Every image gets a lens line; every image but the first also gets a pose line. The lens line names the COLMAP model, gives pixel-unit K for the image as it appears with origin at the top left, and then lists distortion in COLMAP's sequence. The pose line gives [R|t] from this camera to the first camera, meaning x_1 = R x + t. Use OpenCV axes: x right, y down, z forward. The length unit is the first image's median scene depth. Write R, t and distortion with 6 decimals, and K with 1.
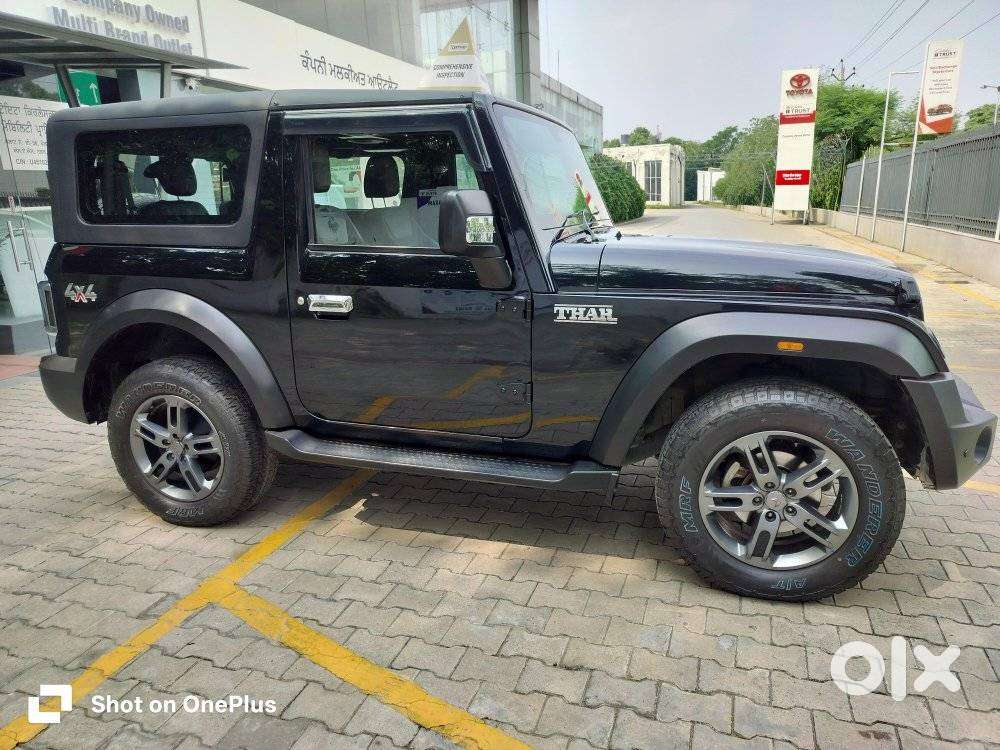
lens RADIAL K [[698.3, 0, 504.3], [0, 698.3, 375.8], [0, 0, 1]] dist [0.014932, -0.004559]
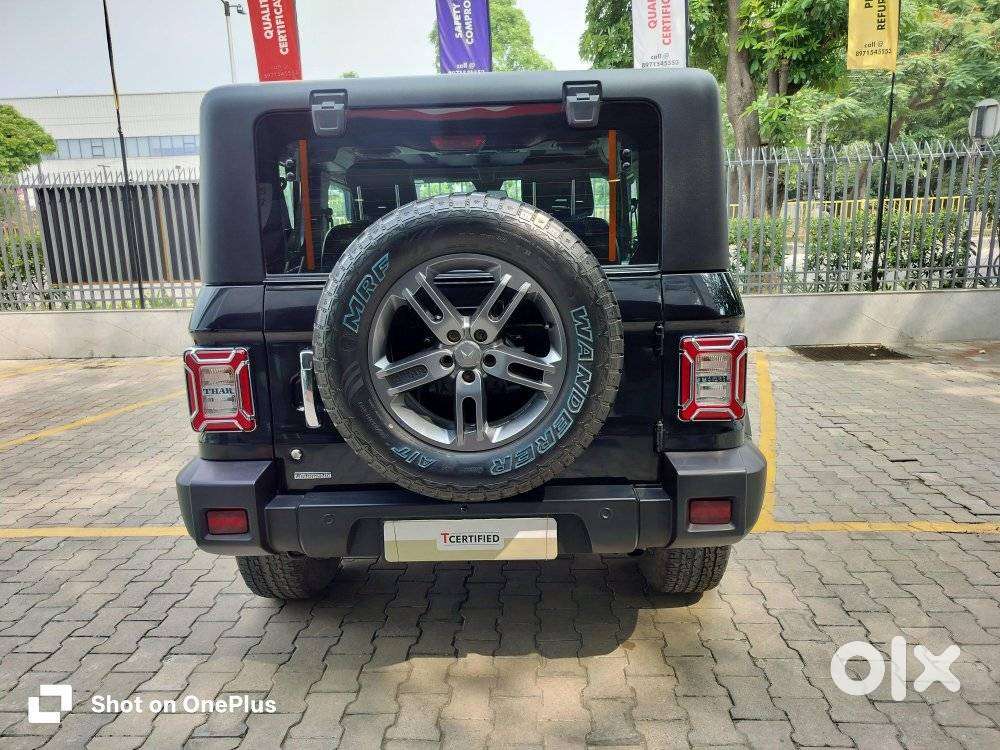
lens RADIAL K [[696.6, 0, 508.4], [0, 696.6, 369.2], [0, 0, 1]] dist [0.036674, -0.004964]
pose [[-0.286310, -0.144260, 0.947215, -1.389253], [0.265182, 0.938052, 0.223019, -0.344352], [-0.920709, 0.315037, -0.230319, 1.570033]]
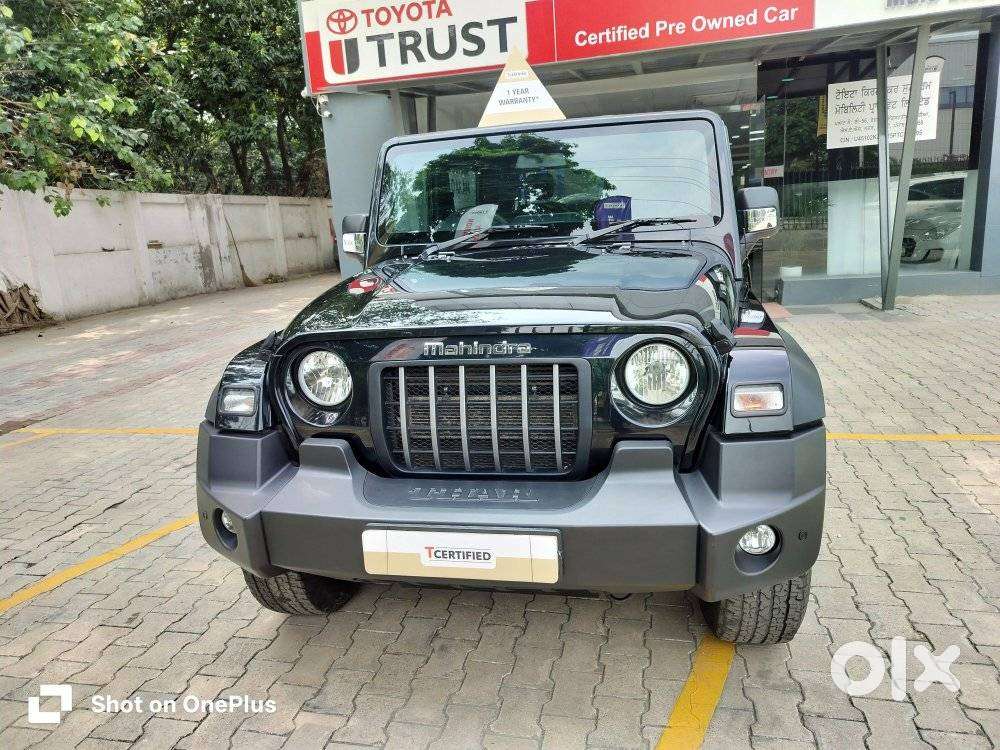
lens RADIAL K [[710.7, 0, 494.1], [0, 710.7, 375.4], [0, 0, 1]] dist [0.039065, -0.050511]
pose [[0.101727, 0.248604, -0.963249, 1.262761], [-0.183427, 0.956357, 0.227454, -0.289262], [0.977756, 0.153548, 0.142888, 0.965293]]
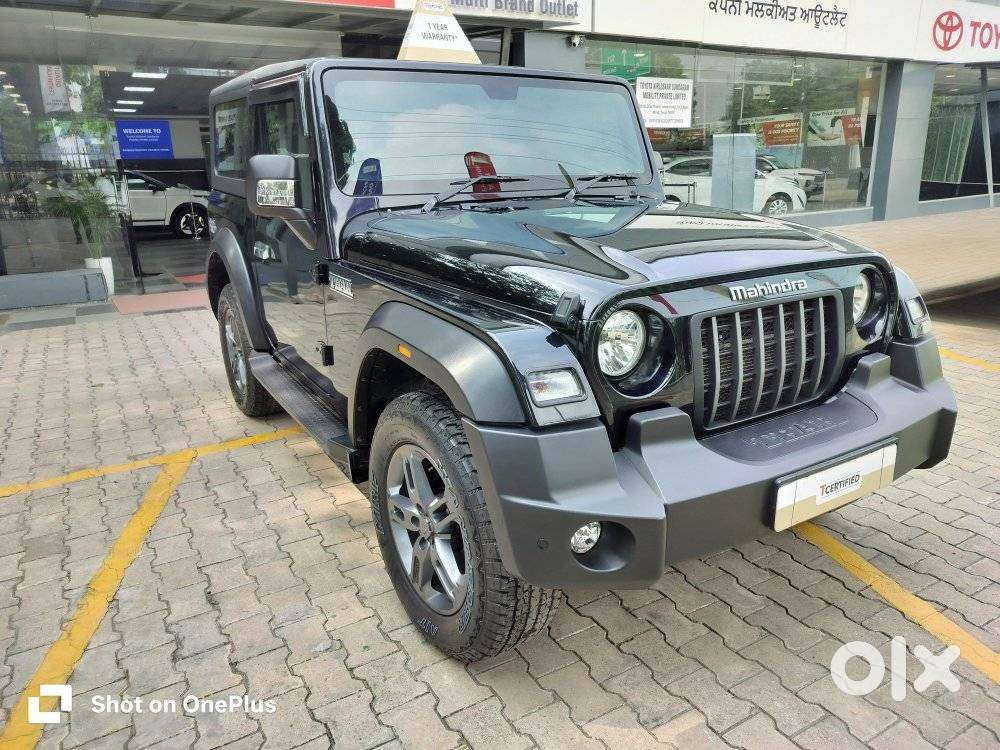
lens RADIAL K [[709.6, 0, 500.2], [0, 709.6, 369.7], [0, 0, 1]] dist [0.007559, -0.000396]
pose [[0.757331, 0.201652, -0.621117, 0.824778], [-0.165450, 0.979346, 0.116221, -0.109423], [0.631724, 0.014746, 0.775053, 0.326716]]
